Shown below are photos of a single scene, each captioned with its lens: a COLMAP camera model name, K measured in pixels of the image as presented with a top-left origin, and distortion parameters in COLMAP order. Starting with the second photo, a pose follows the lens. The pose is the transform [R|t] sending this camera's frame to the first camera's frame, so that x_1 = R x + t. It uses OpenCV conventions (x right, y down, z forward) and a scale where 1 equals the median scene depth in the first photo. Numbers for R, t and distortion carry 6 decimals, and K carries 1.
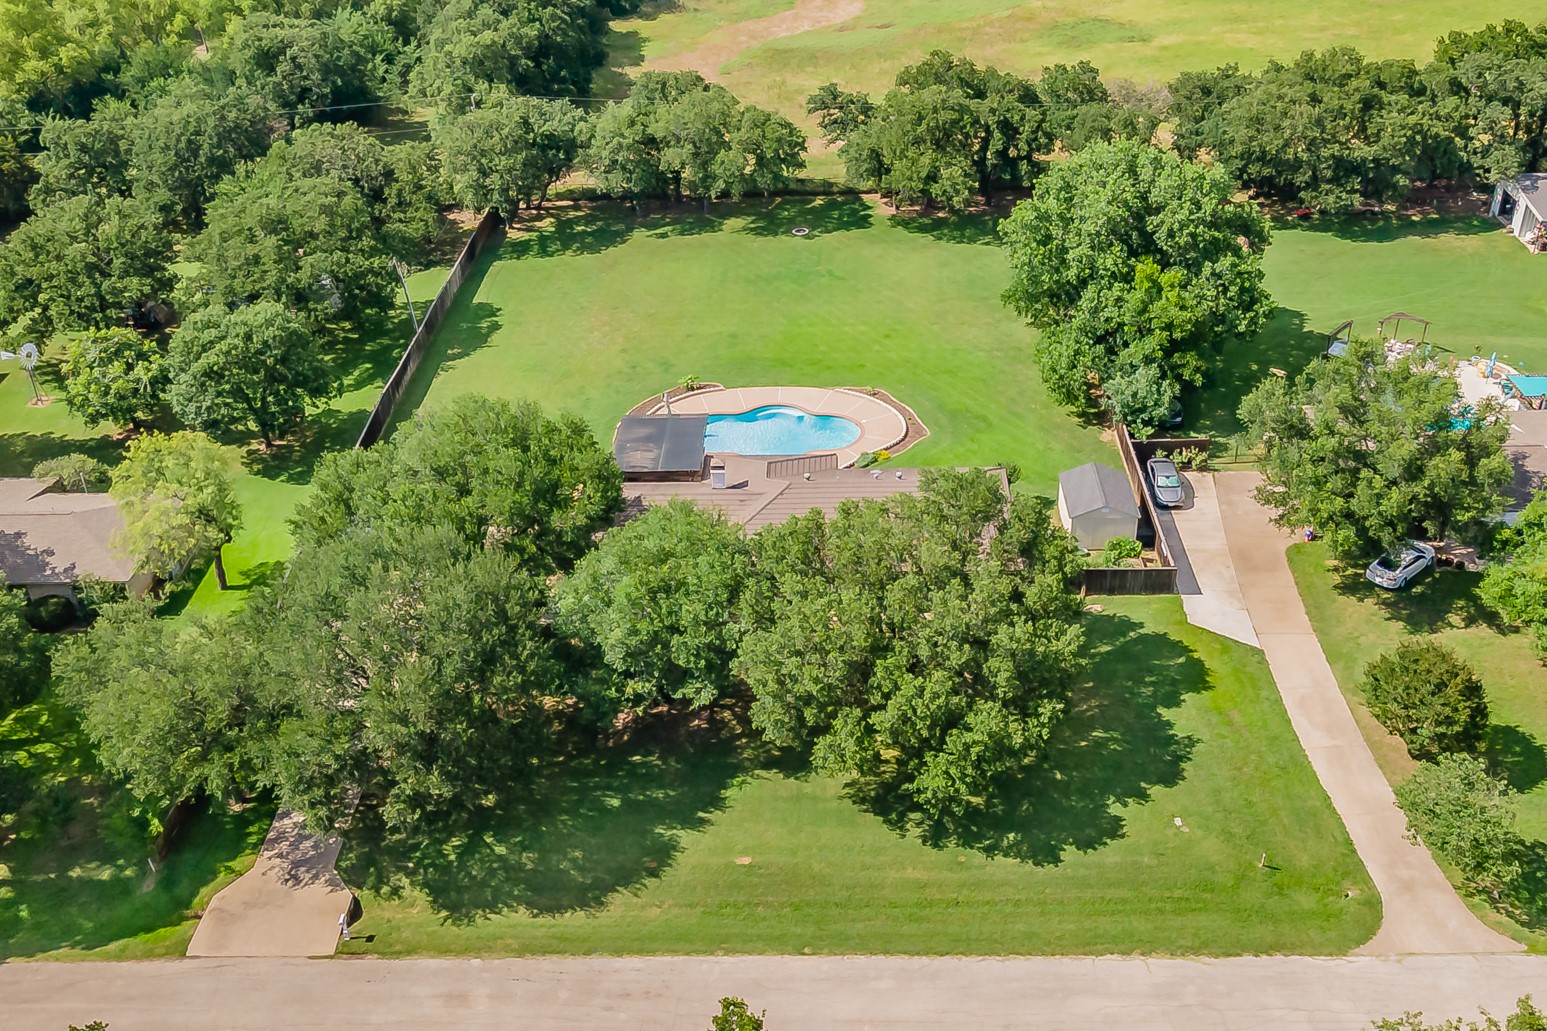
lens RADIAL K [[1591.9, 0, 808.7], [0, 1591.9, 551.4], [0, 0, 1]] dist [0.046737, 0.000000]
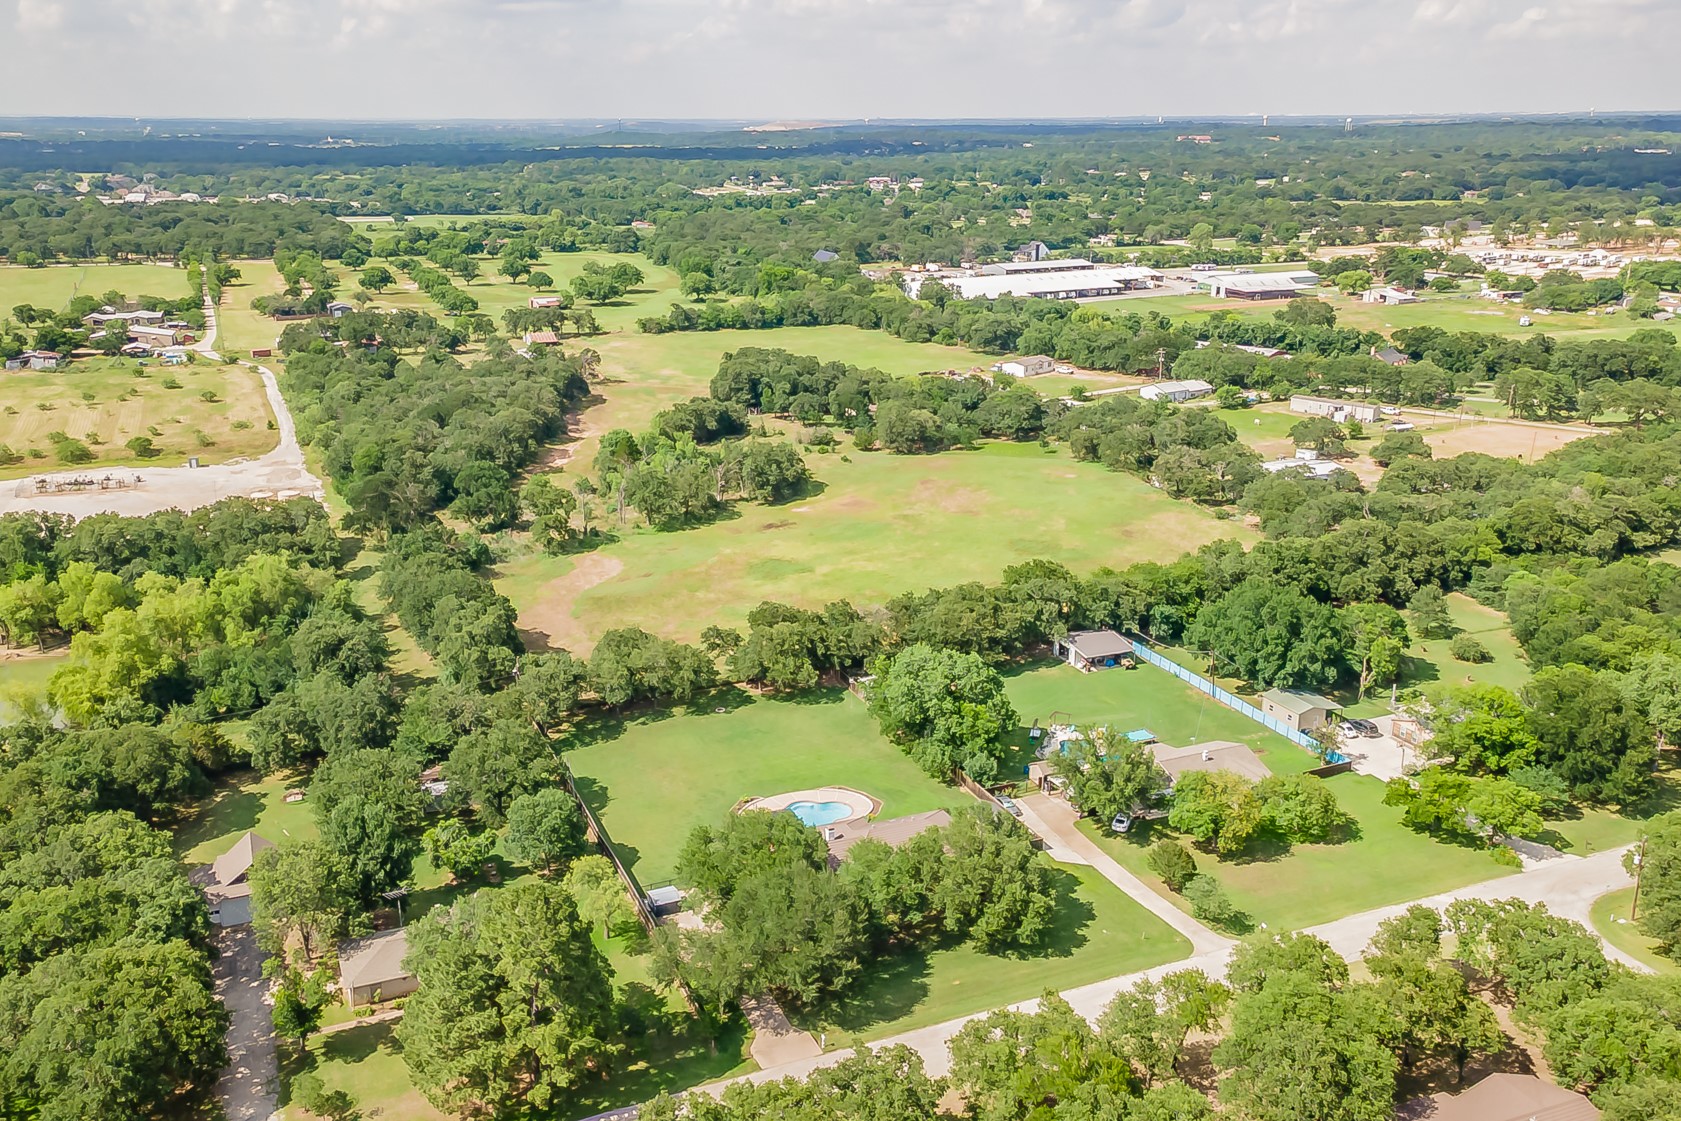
lens RADIAL K [[1562.3, 0, 835.4], [0, 1562.3, 563.4], [0, 0, 1]] dist [0.054331, -0.000993]
pose [[0.903077, -0.096409, 0.418519, -0.630523], [0.199709, 0.956981, -0.210483, 0.032359], [-0.380222, 0.273664, 0.883481, -0.639594]]
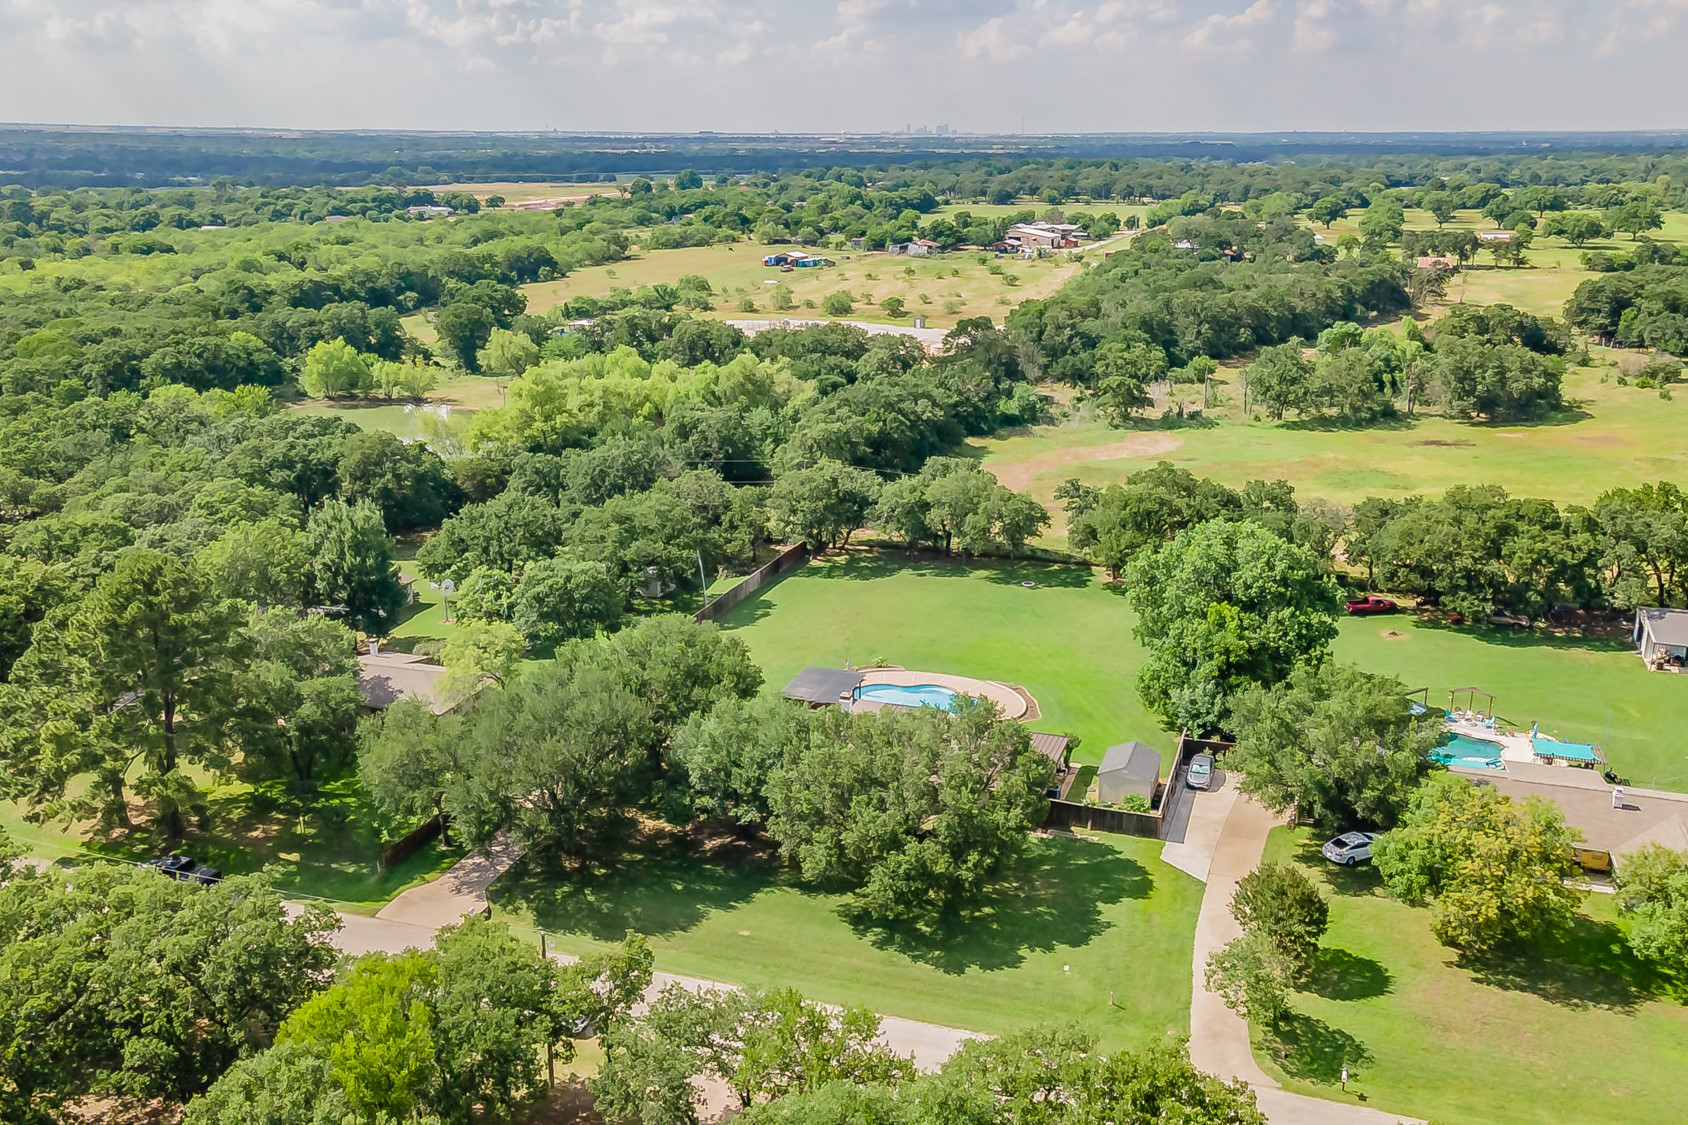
lens RADIAL K [[1568.8, 0, 845.3], [0, 1568.8, 563.4], [0, 0, 1]] dist [0.054331, -0.000993]
pose [[0.948054, 0.109841, -0.298544, 0.239689], [-0.187331, 0.951282, -0.244888, 0.119956], [0.257101, 0.288093, 0.922443, -0.189446]]
